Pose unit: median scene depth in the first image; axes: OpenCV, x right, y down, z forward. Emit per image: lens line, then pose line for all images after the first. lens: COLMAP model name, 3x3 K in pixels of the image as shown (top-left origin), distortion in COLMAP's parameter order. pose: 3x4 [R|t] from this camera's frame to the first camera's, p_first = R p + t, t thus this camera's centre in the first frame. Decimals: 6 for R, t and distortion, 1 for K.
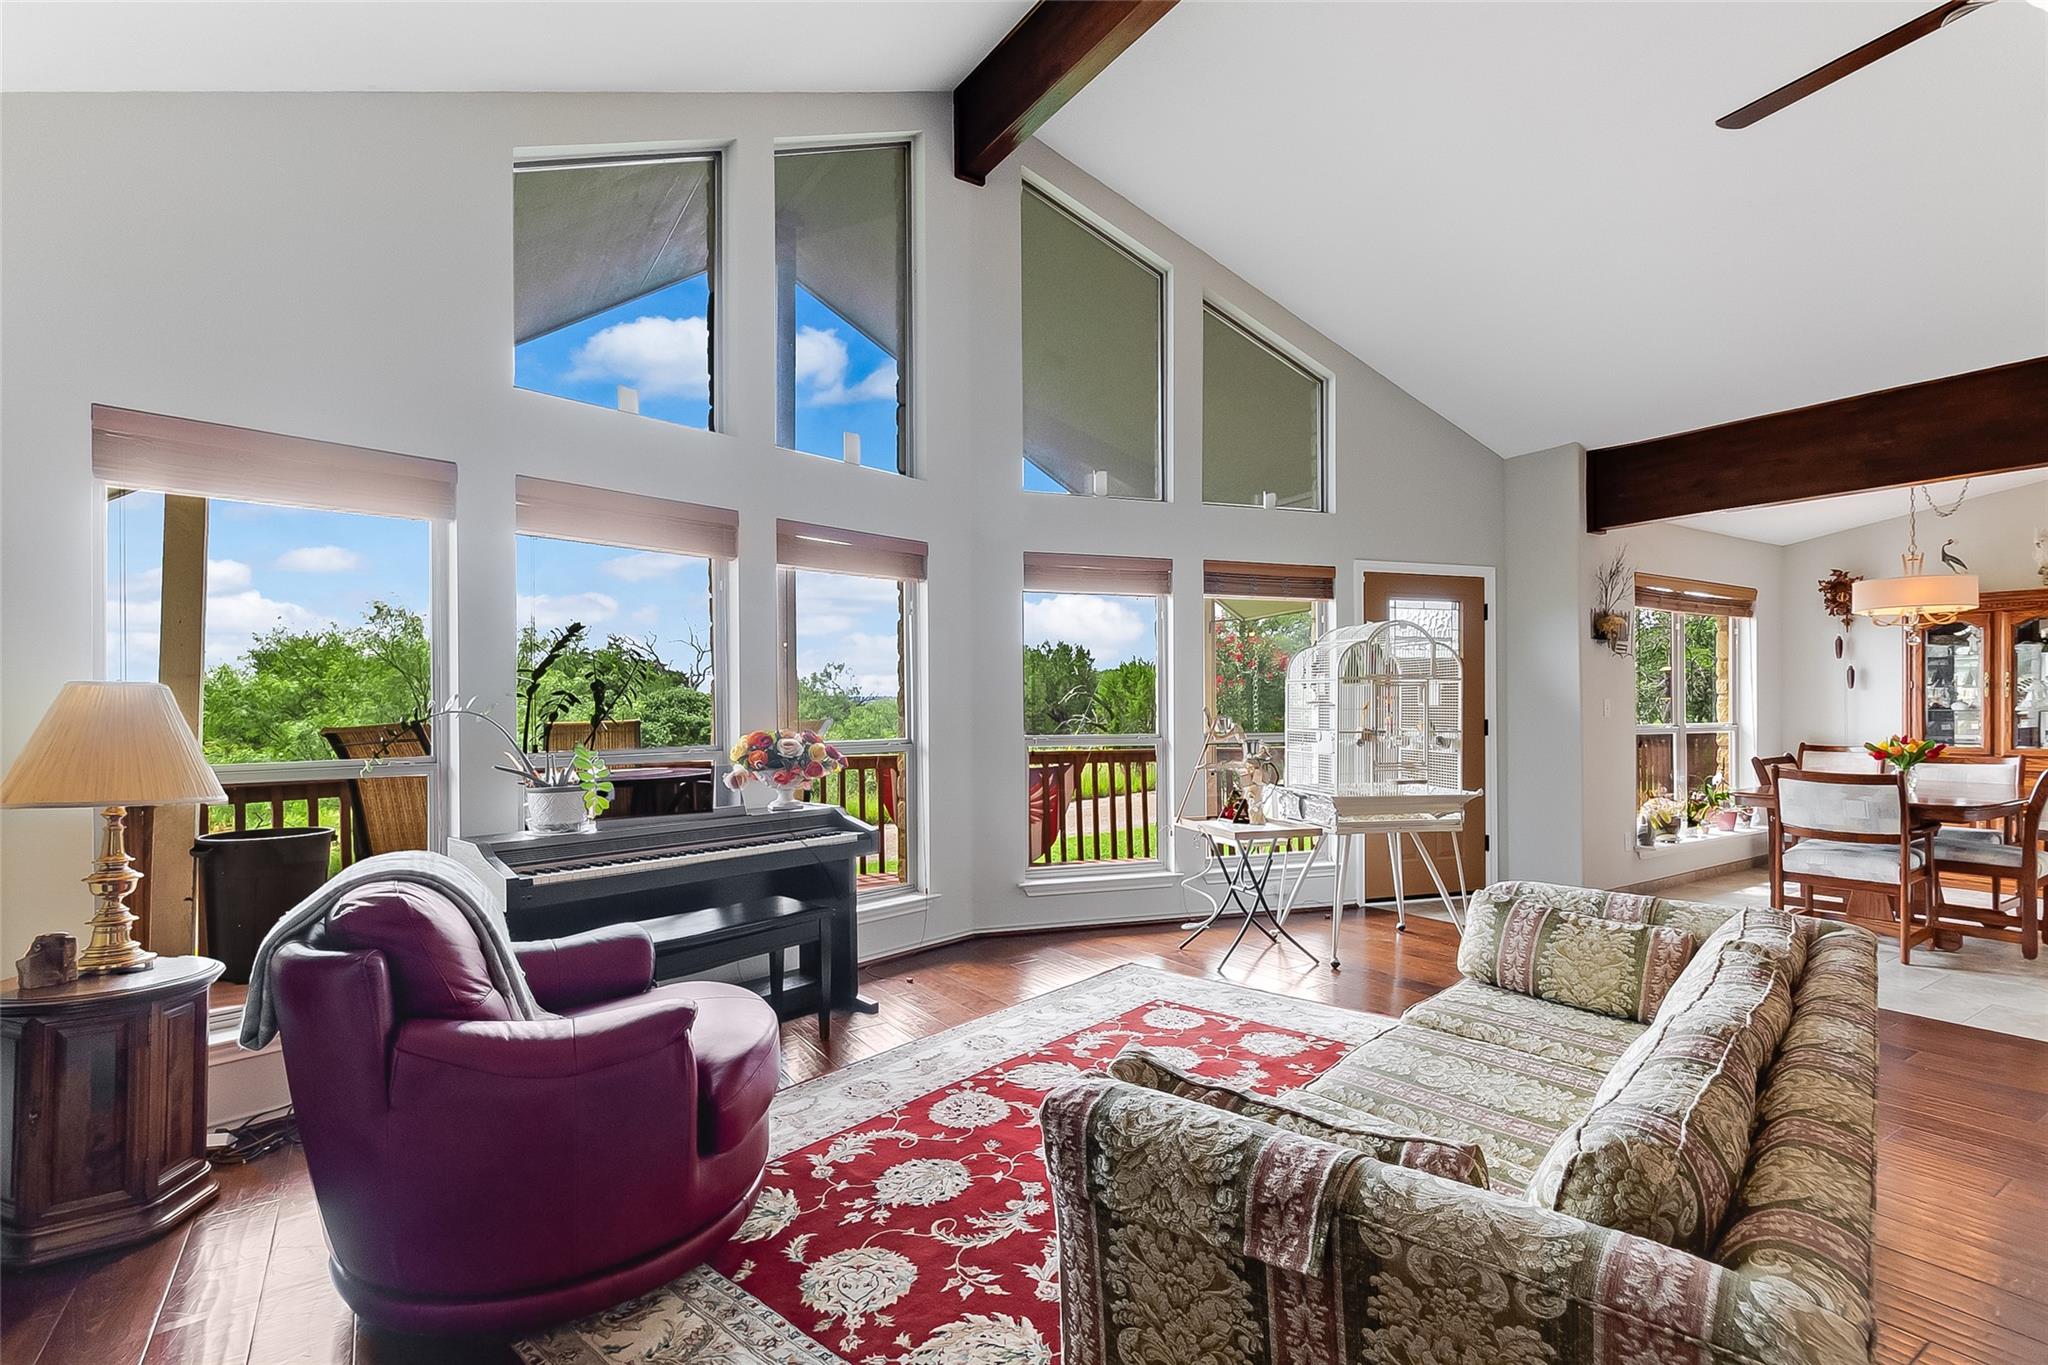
lens RADIAL K [[952.2, 0, 1020.1], [0, 952.2, 687.3], [0, 0, 1]] dist [-0.000009, -0.000073]
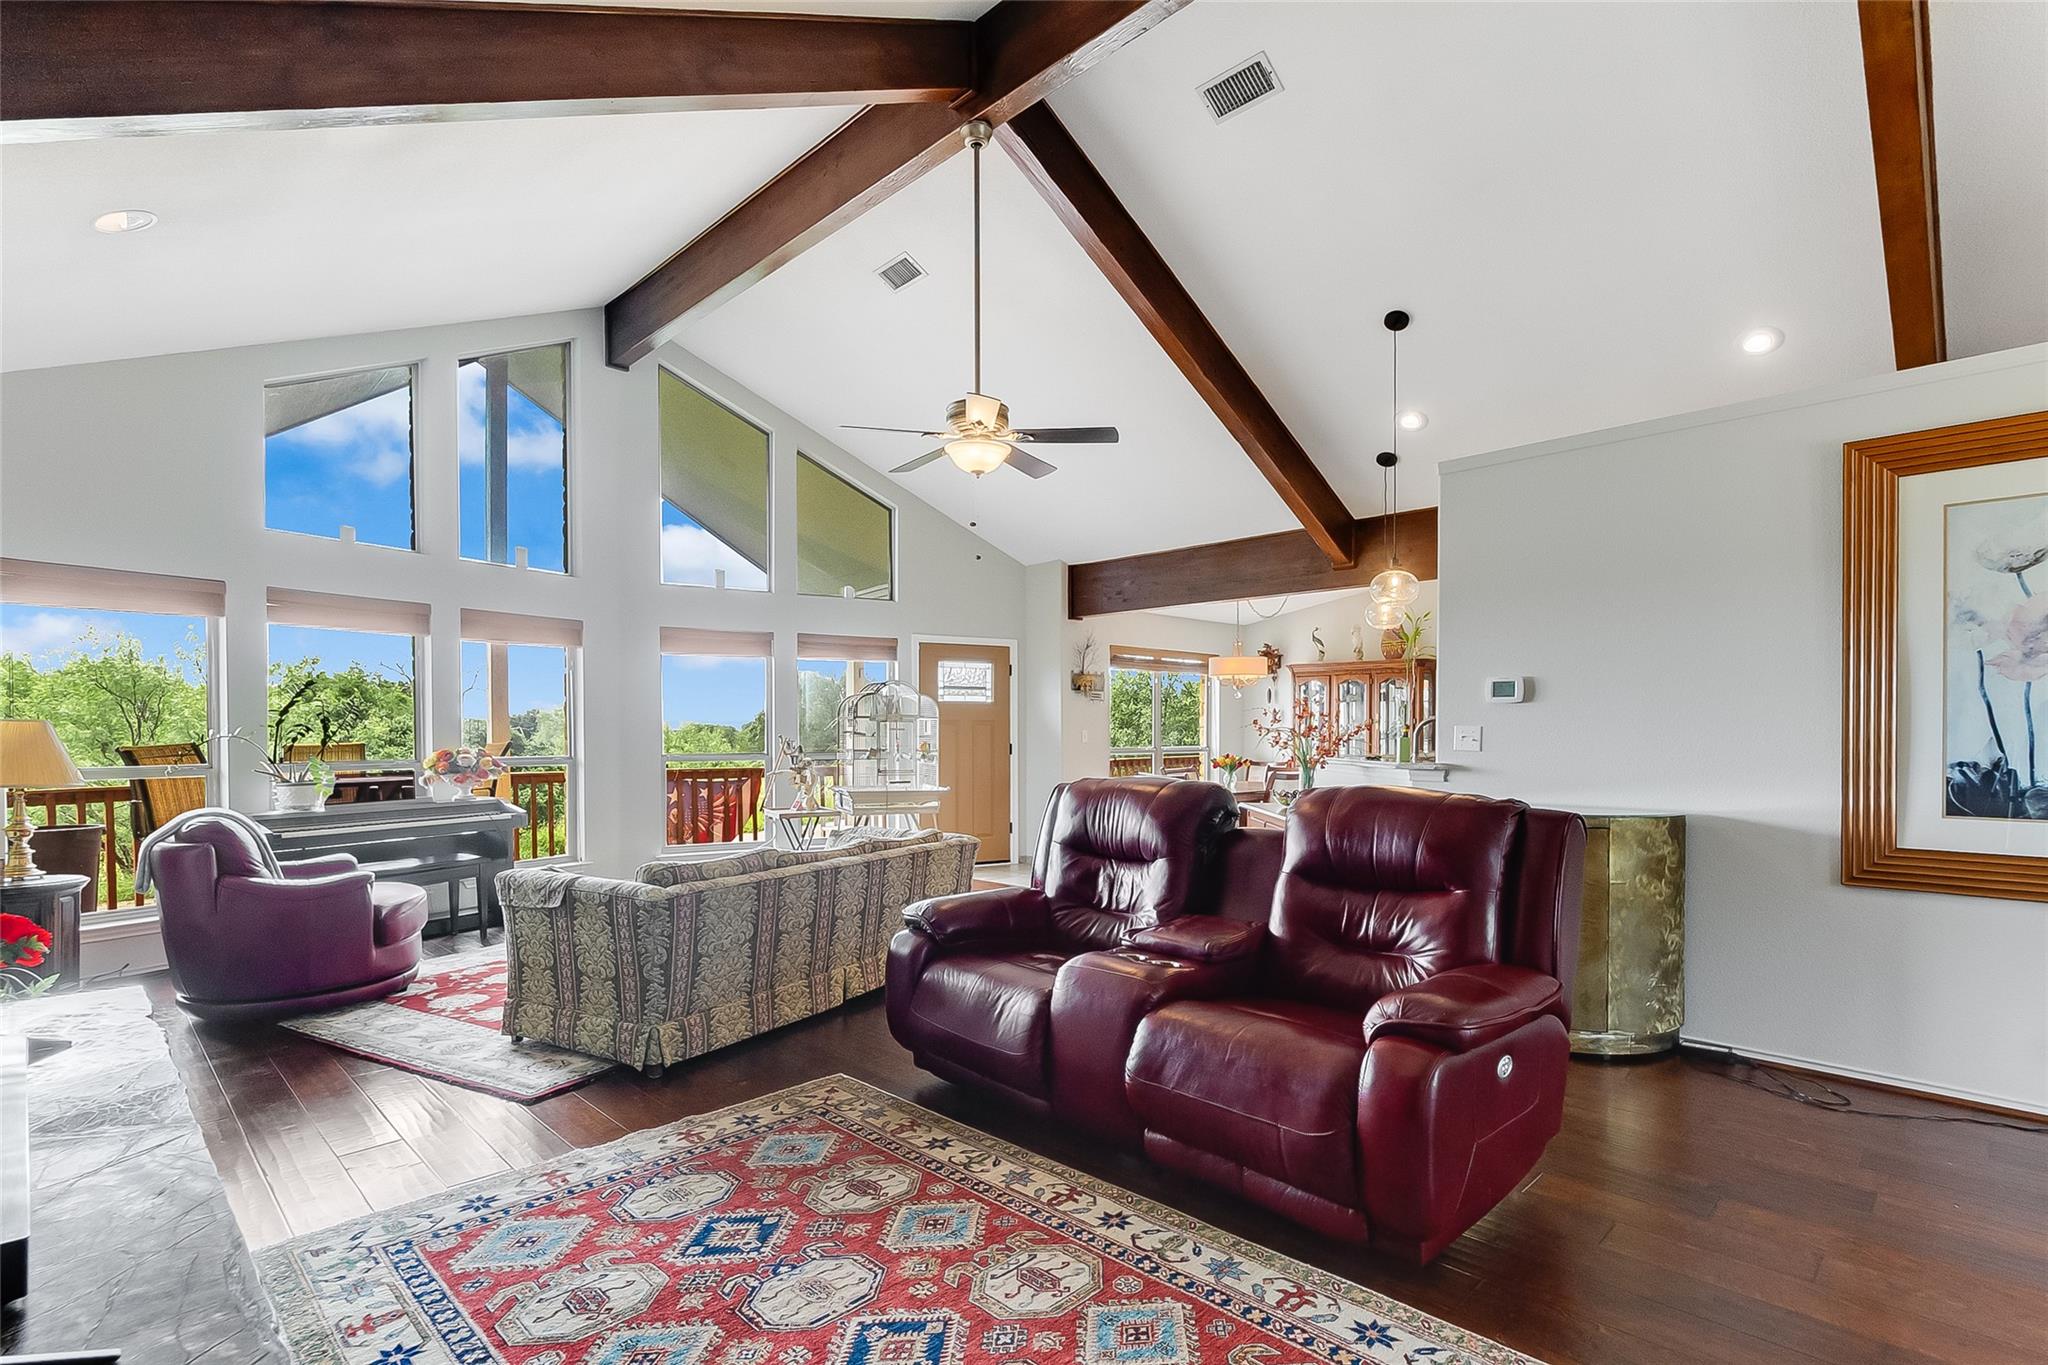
lens RADIAL K [[952.2, 0, 1019.7], [0, 952.2, 728.7], [0, 0, 1]] dist [-0.000009, -0.000073]
pose [[0.979742, 0.004345, 0.200216, 0.334999], [-0.007651, 0.999847, 0.015741, -0.019347], [-0.200117, -0.016954, 0.979625, -0.708035]]
